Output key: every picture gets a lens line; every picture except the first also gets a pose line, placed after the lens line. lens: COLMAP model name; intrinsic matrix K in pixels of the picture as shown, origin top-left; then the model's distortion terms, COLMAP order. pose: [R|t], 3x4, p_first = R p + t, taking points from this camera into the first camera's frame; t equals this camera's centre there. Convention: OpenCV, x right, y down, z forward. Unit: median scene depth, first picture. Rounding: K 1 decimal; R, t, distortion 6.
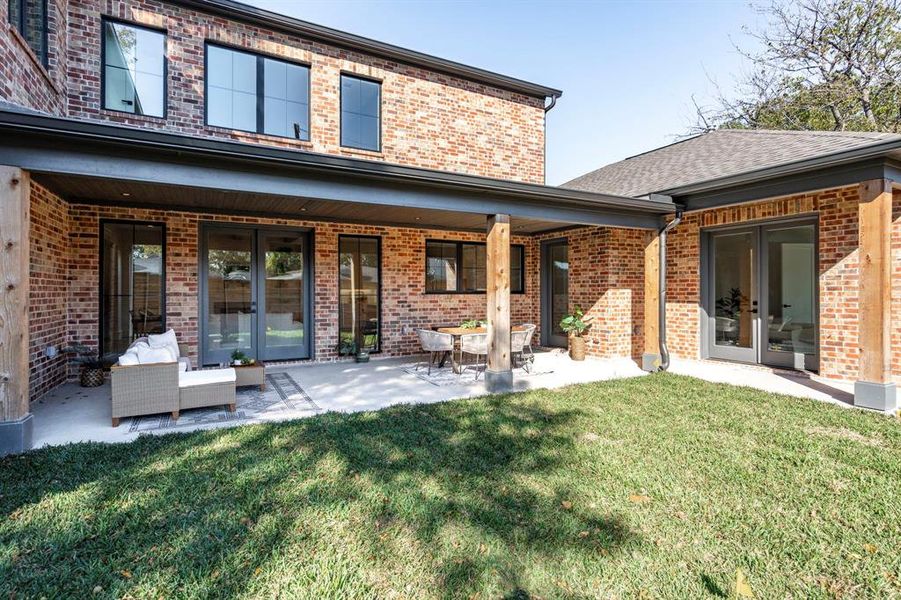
lens RADIAL K [[460.0, 0, 451.8], [0, 460.0, 291.9], [0, 0, 1]] dist [0.001405, 0.000572]
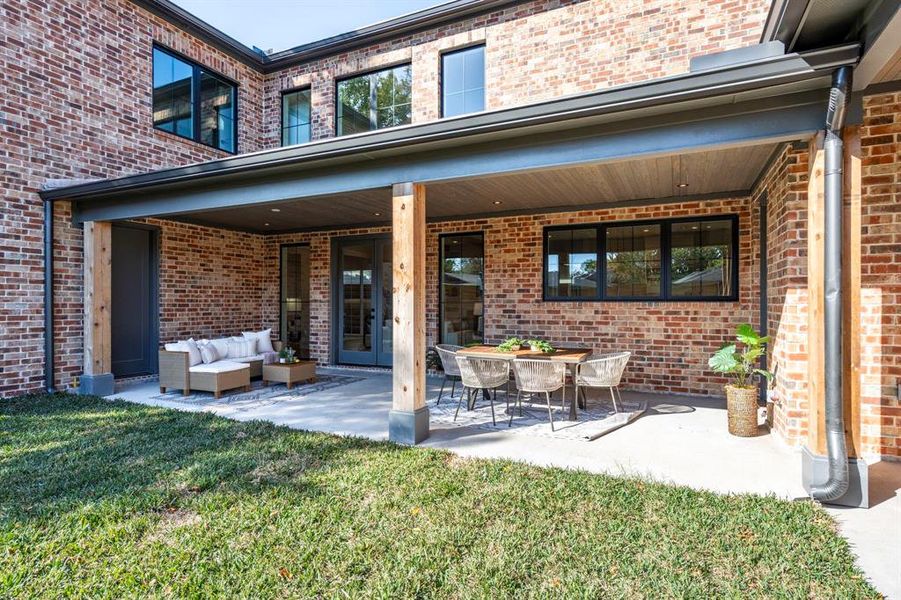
lens RADIAL K [[486.2, 0, 448.9], [0, 486.2, 303.3], [0, 0, 1]] dist [0.002301, 0.000711]
pose [[0.582323, 0.002385, -0.812954, 0.515469], [-0.000821, 0.999997, 0.002345, 0.006268], [0.812957, -0.000698, 0.582323, 0.440503]]
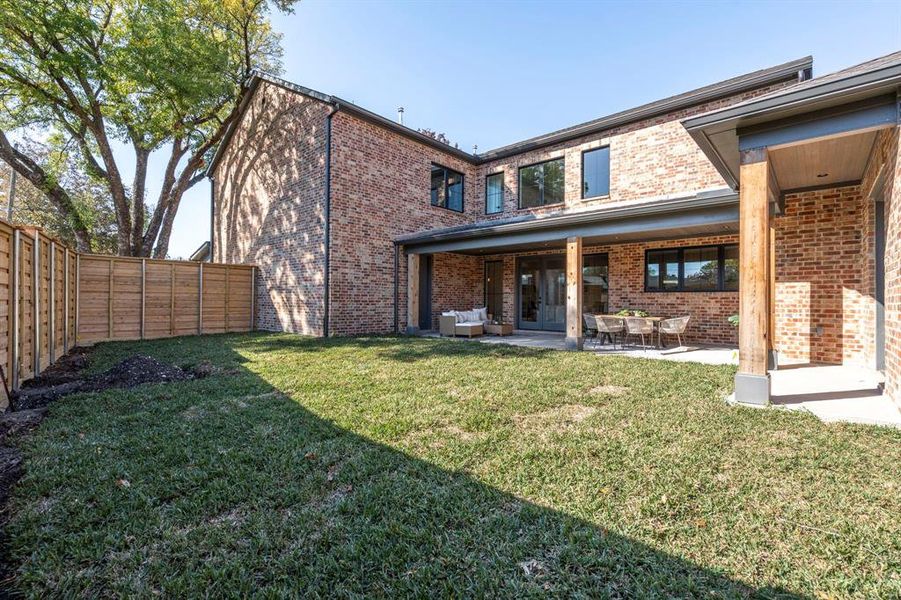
lens RADIAL K [[409.8, 0, 449.9], [0, 409.8, 297.0], [0, 0, 1]] dist [-0.000737, 0.000254]
pose [[0.328404, -0.005737, -0.944520, 0.894330], [-0.007730, 0.999932, -0.008761, 0.034089], [0.944506, 0.010178, 0.328337, 0.107953]]
